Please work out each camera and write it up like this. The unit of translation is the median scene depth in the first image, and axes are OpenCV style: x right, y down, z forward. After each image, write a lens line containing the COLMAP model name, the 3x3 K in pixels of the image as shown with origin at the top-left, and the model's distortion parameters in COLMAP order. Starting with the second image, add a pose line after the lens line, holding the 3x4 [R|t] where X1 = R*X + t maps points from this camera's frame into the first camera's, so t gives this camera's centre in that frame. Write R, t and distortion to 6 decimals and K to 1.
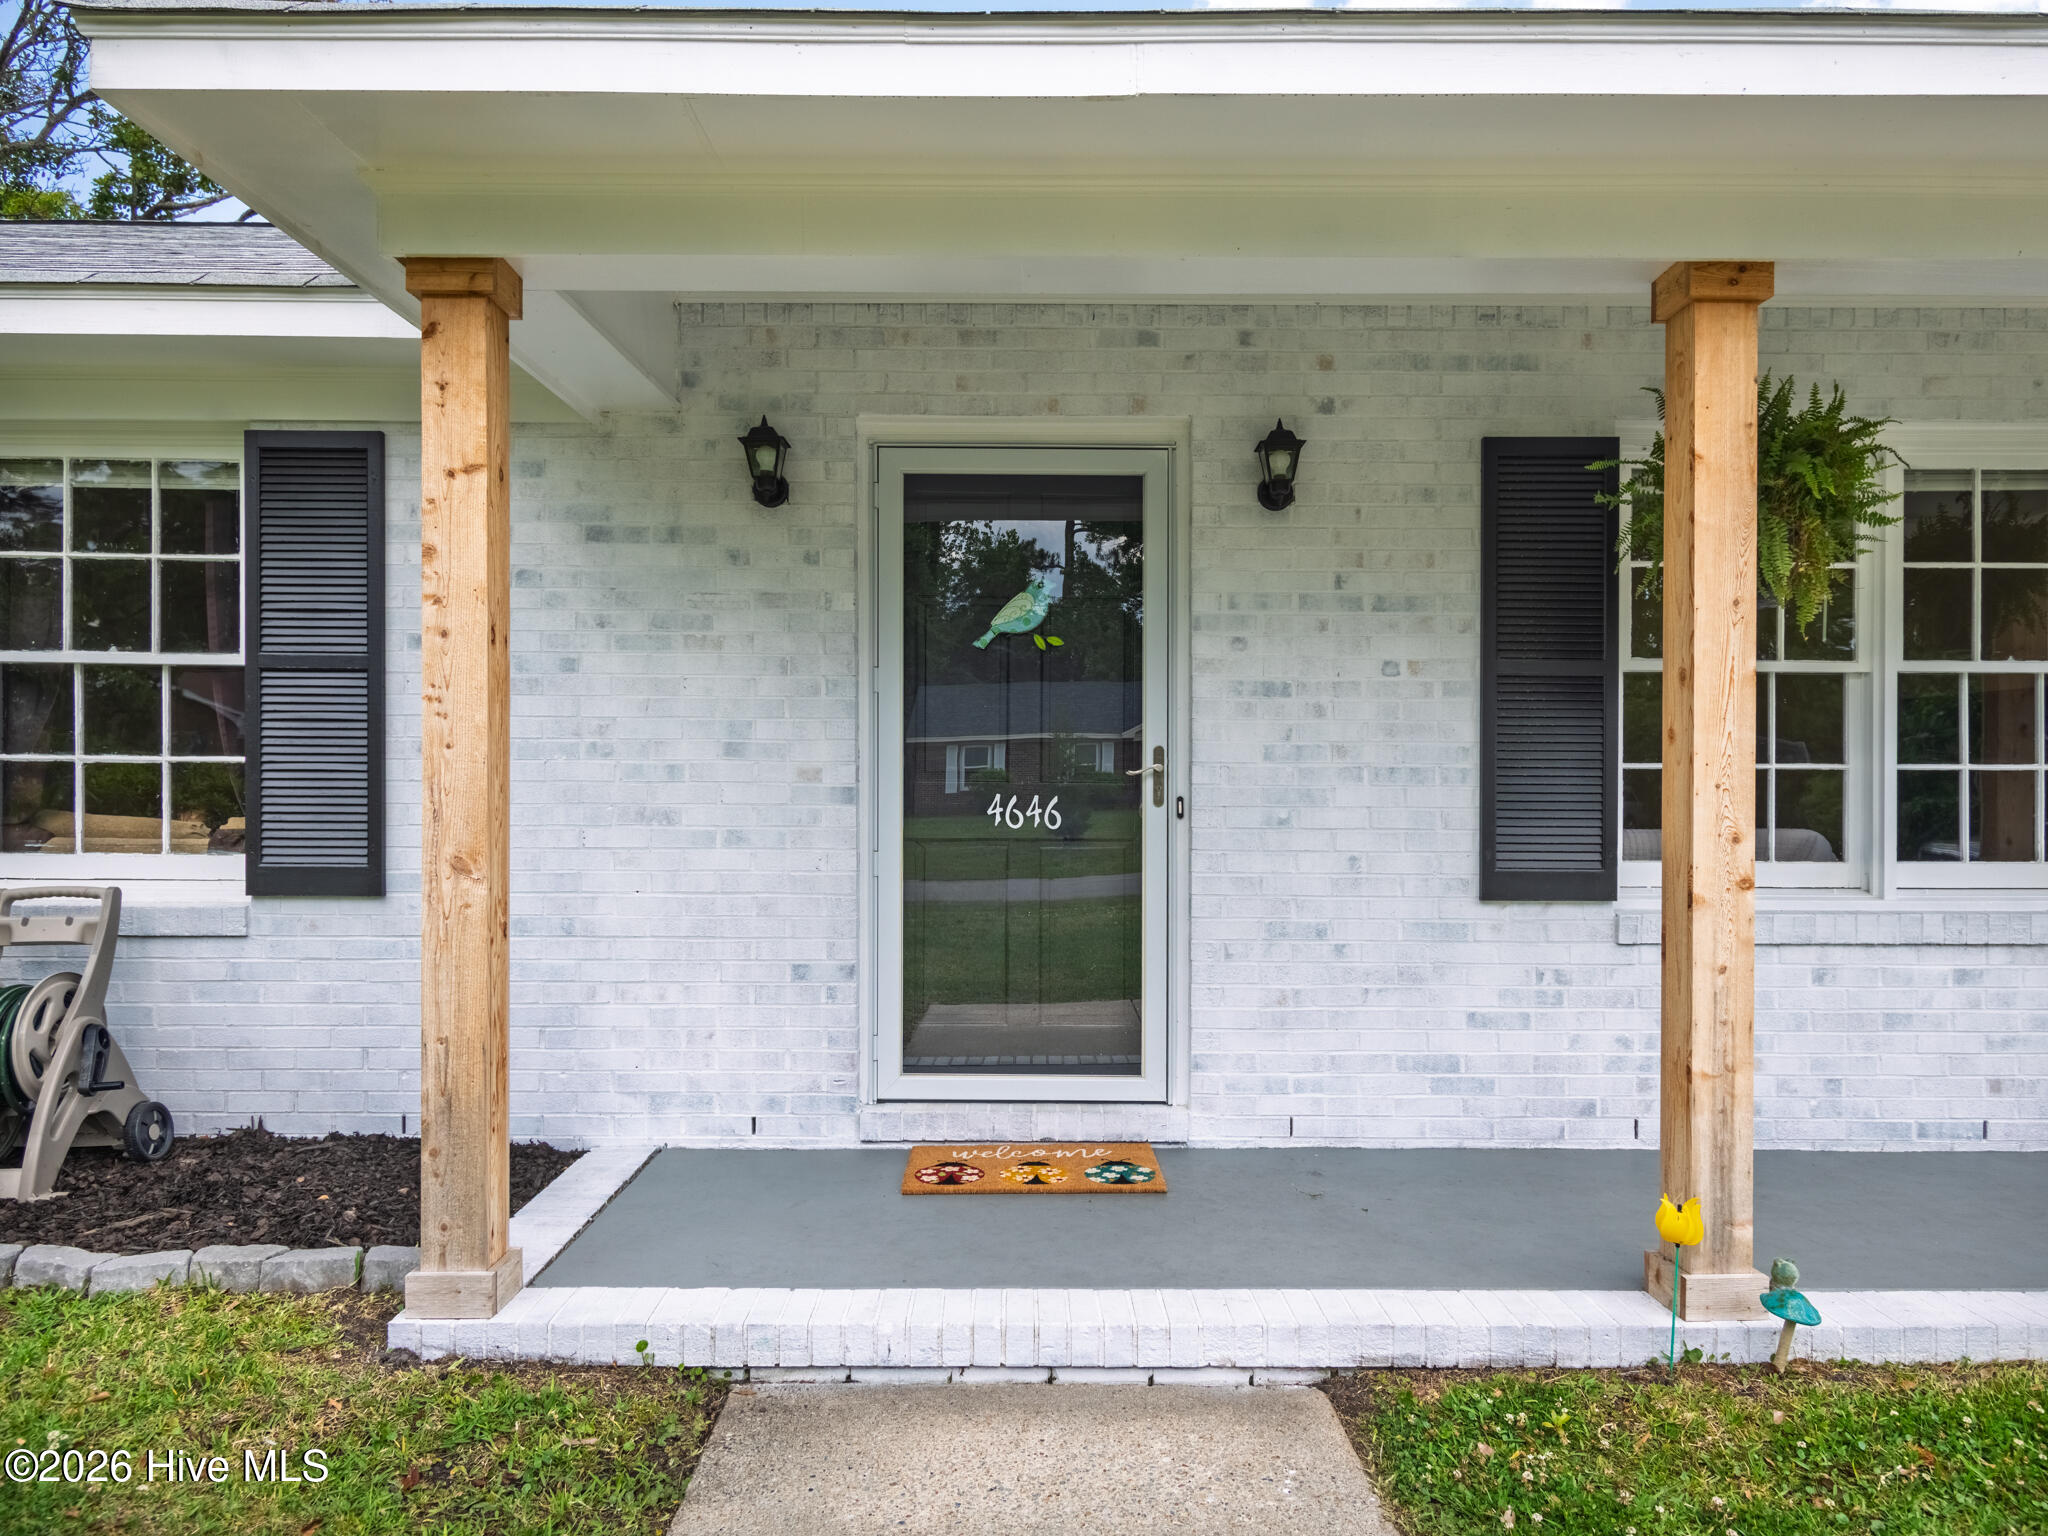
lens RADIAL K [[1308.1, 0, 1022.1], [0, 1308.1, 797.9], [0, 0, 1]] dist [-0.004522, -0.003043]
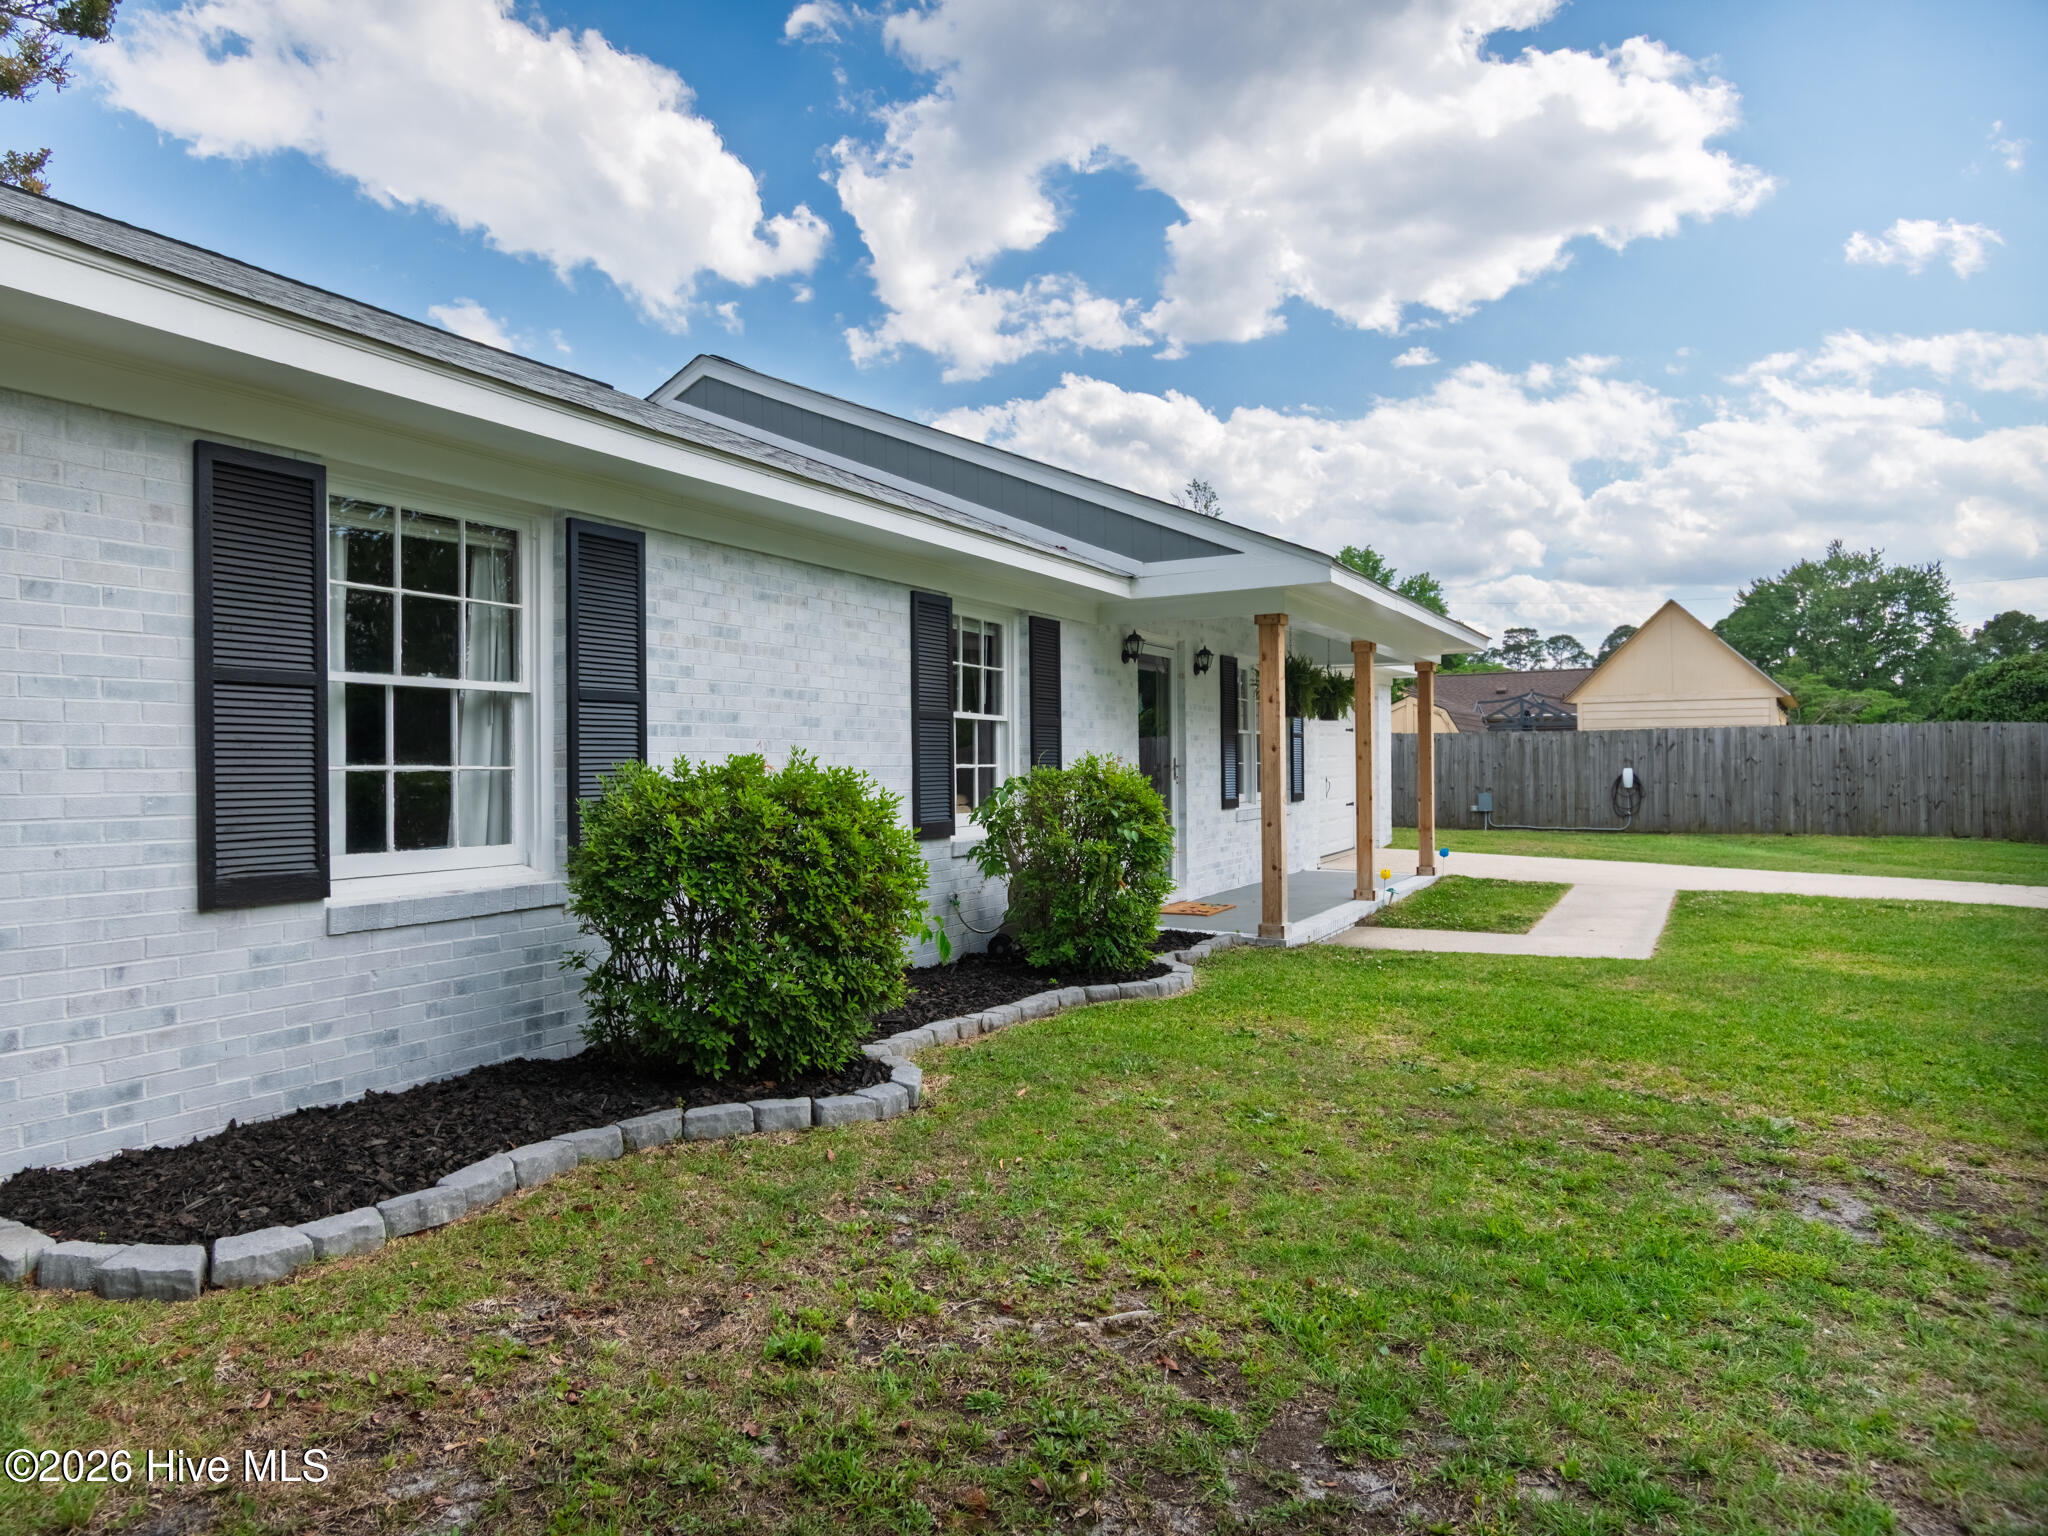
lens RADIAL K [[1308.1, 0, 1022.1], [0, 1308.1, 797.9], [0, 0, 1]] dist [-0.004522, -0.003043]
pose [[0.453871, -0.032579, 0.890472, -0.235436], [0.034972, 0.999213, 0.018733, -0.001731], [-0.890381, 0.022640, 0.454653, 0.003610]]
